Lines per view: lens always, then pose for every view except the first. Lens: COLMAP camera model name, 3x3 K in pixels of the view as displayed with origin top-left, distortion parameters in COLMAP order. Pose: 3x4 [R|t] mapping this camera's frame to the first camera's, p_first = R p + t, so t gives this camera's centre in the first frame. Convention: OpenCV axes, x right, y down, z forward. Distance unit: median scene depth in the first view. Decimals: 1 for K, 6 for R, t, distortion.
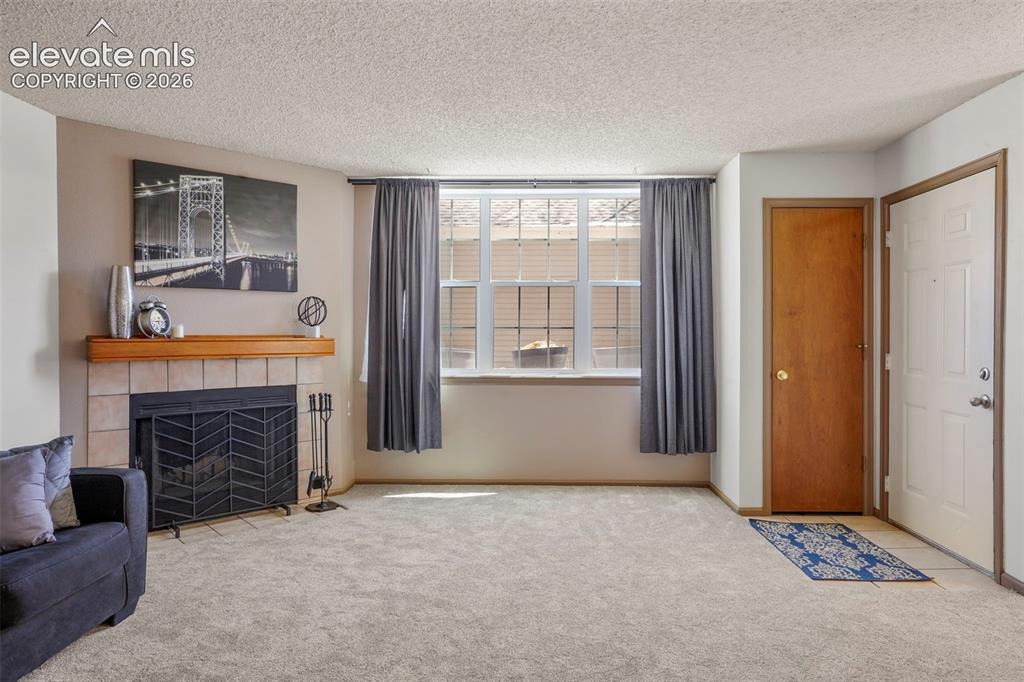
lens RADIAL K [[595.8, 0, 512.0], [0, 595.8, 341.0], [0, 0, 1]] dist [-0.004596, 0.000291]
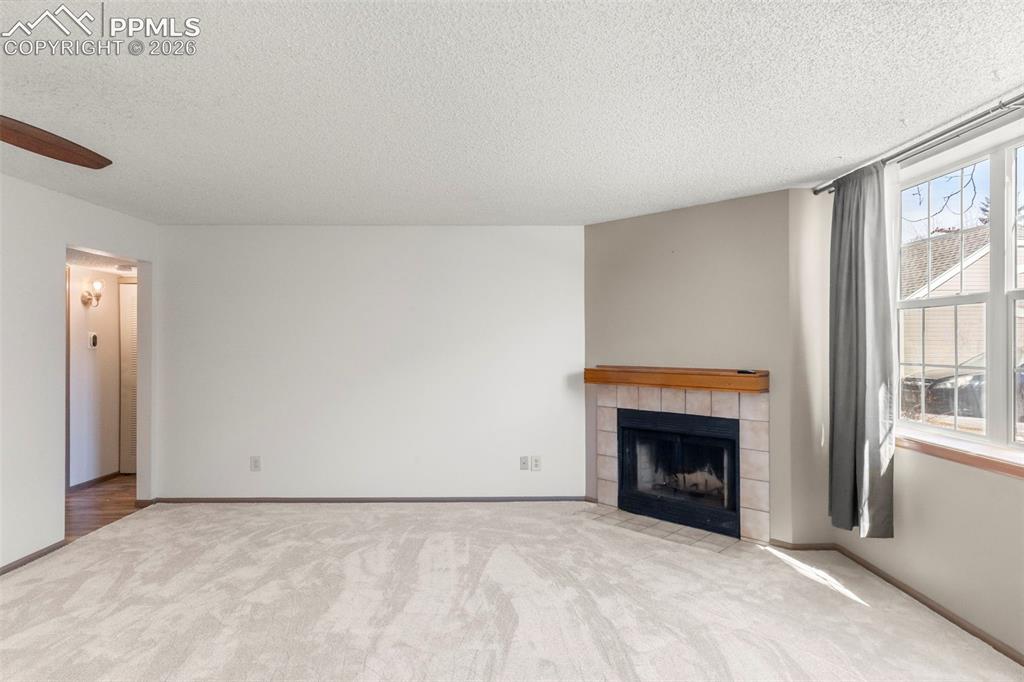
lens RADIAL K [[595.8, 0, 512.0], [0, 595.8, 341.0], [0, 0, 1]] dist [-0.004596, 0.000291]
pose [[0.050585, 0.001246, -0.998719, 0.666472], [-0.008018, 0.999968, 0.000841, -0.060496], [0.998688, 0.007965, 0.050594, 0.613828]]
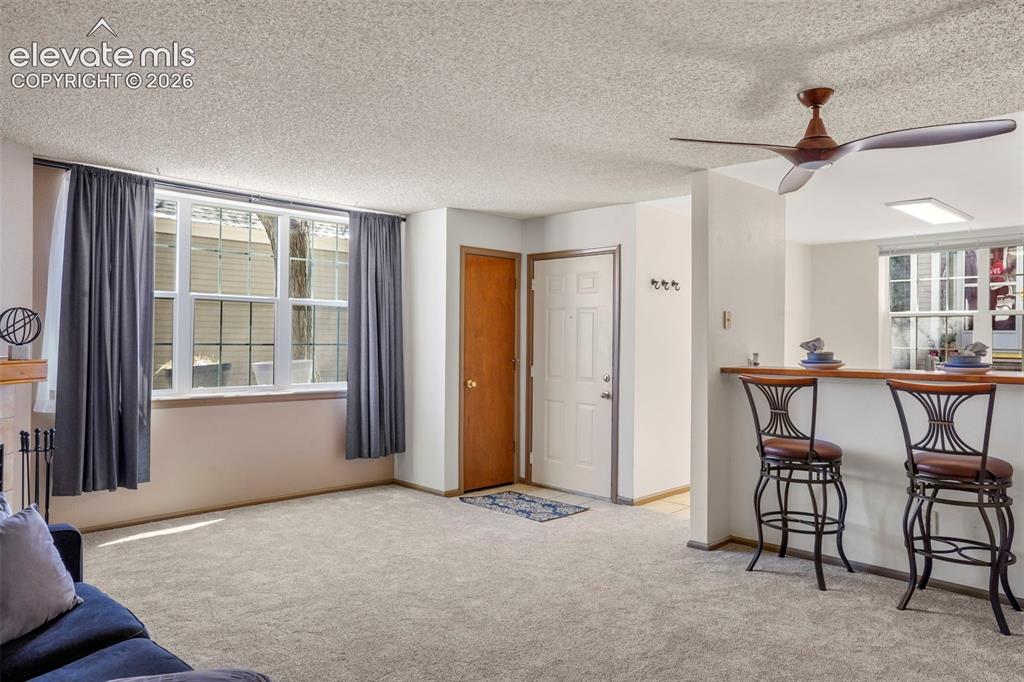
lens RADIAL K [[653.5, 0, 509.7], [0, 653.5, 338.3], [0, 0, 1]] dist [-0.059627, 0.086336]
pose [[0.714857, 0.009437, 0.699207, -0.489929], [0.000320, 0.999904, -0.013823, -0.022080], [-0.699271, 0.010105, 0.714786, -0.071615]]
